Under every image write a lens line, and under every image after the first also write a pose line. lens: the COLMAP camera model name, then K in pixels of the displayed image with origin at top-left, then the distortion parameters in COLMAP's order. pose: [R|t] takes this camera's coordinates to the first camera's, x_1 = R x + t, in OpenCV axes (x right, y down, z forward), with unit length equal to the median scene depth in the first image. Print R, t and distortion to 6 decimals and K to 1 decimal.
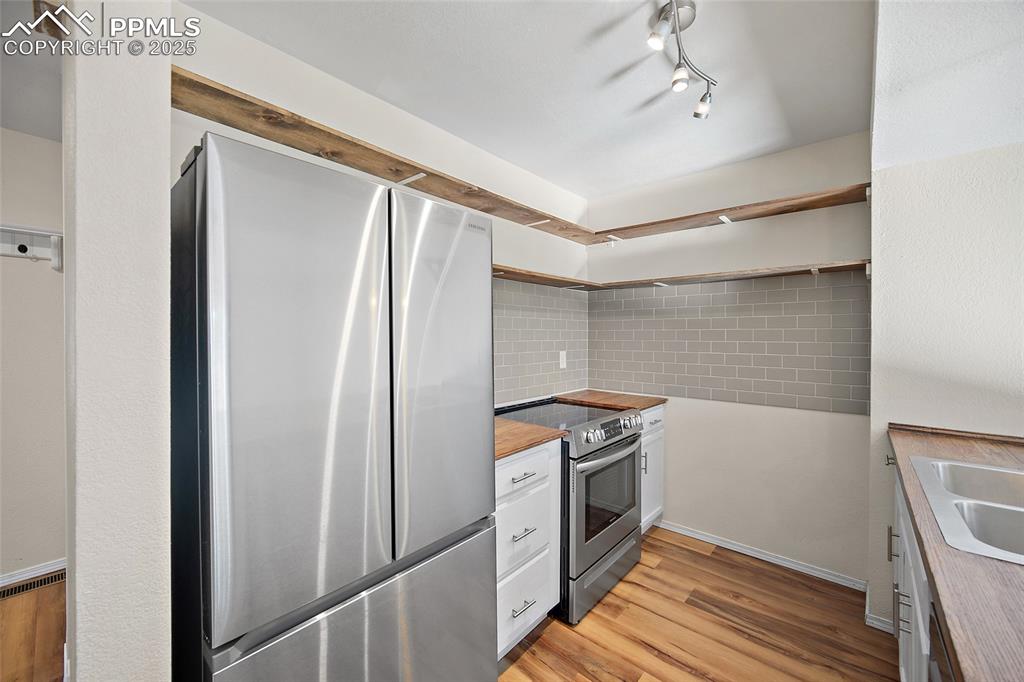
lens RADIAL K [[414.5, 0, 504.0], [0, 414.5, 342.6], [0, 0, 1]] dist [0.000001, 0.000008]
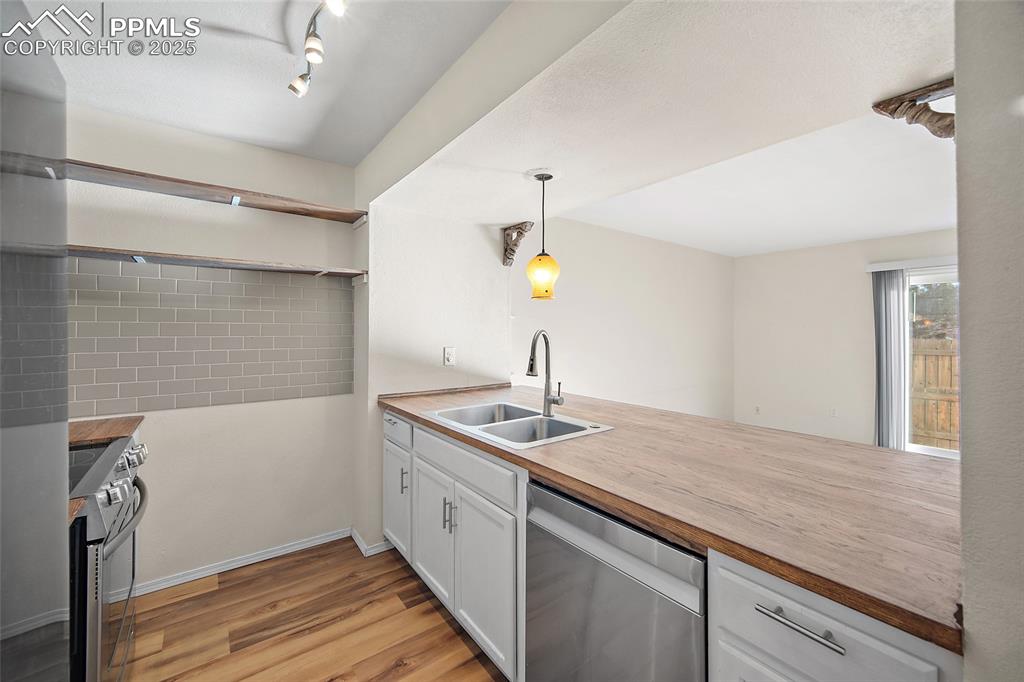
lens RADIAL K [[414.5, 0, 510.1], [0, 414.5, 329.8], [0, 0, 1]] dist [0.000001, 0.000008]
pose [[0.188876, 0.001581, 0.982000, -0.274065], [0.016079, 0.999860, -0.004703, -0.003936], [-0.981869, 0.016678, 0.188824, 0.291418]]
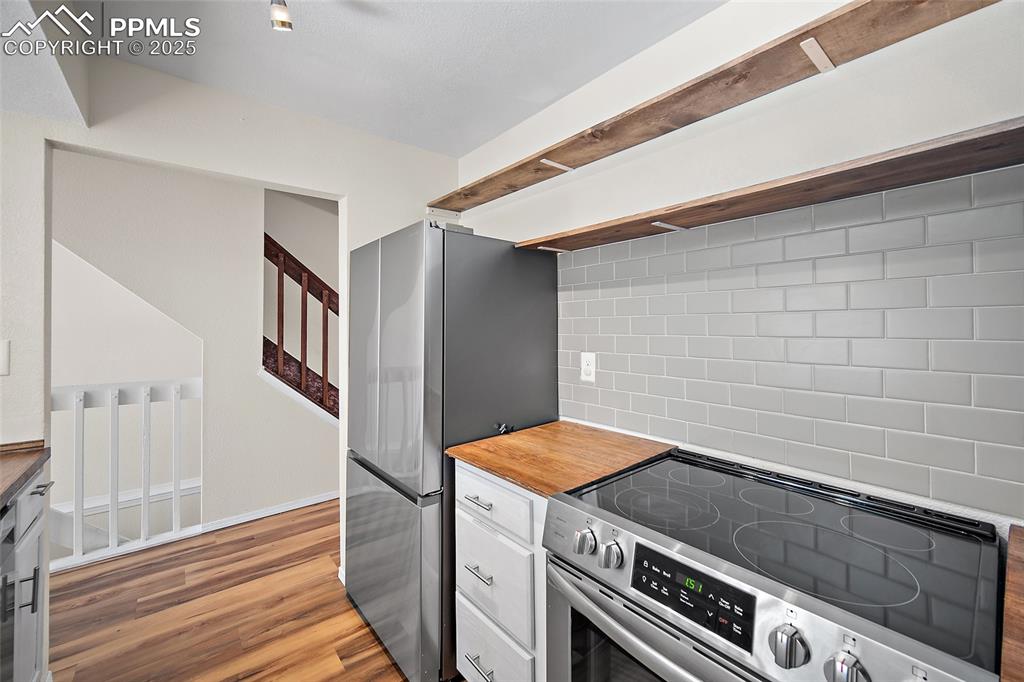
lens RADIAL K [[414.5, 0, 529.9], [0, 414.5, 318.6], [0, 0, 1]] dist [0.000001, 0.000008]
pose [[-0.146572, -0.022054, -0.988954, 0.651940], [-0.014532, 0.999692, -0.020140, -0.010750], [0.989093, 0.011419, -0.146847, 0.948690]]
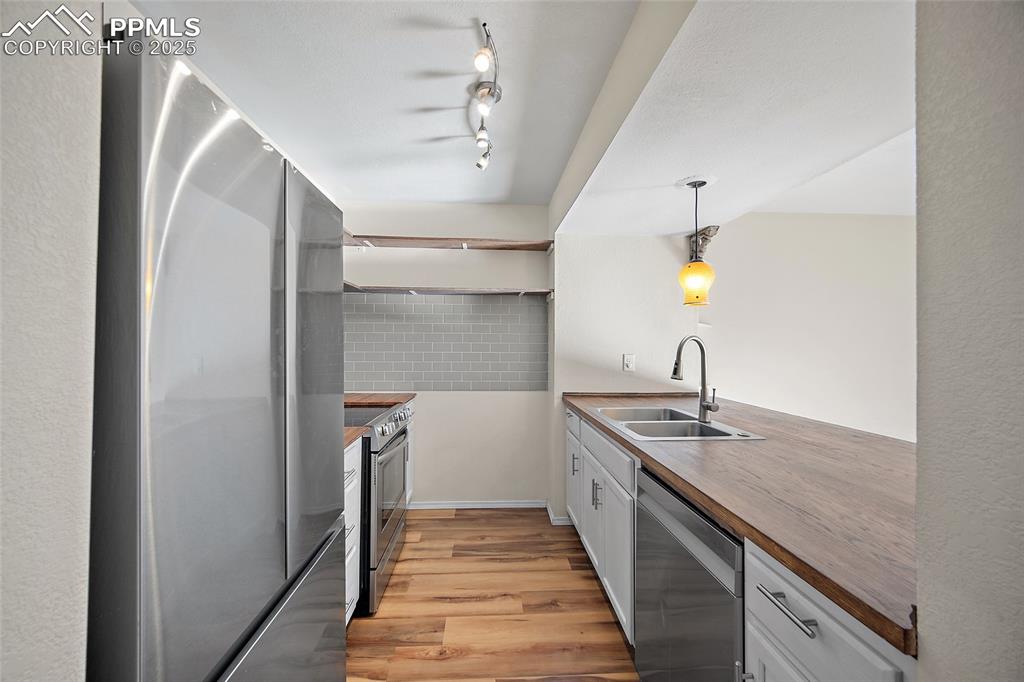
lens RADIAL K [[414.5, 0, 512.4], [0, 414.5, 344.8], [0, 0, 1]] dist [0.000001, 0.000008]
pose [[0.699027, 0.001930, 0.715093, -0.312539], [0.008670, 0.999900, -0.011173, 0.022529], [-0.715043, 0.014010, 0.698940, 0.018373]]
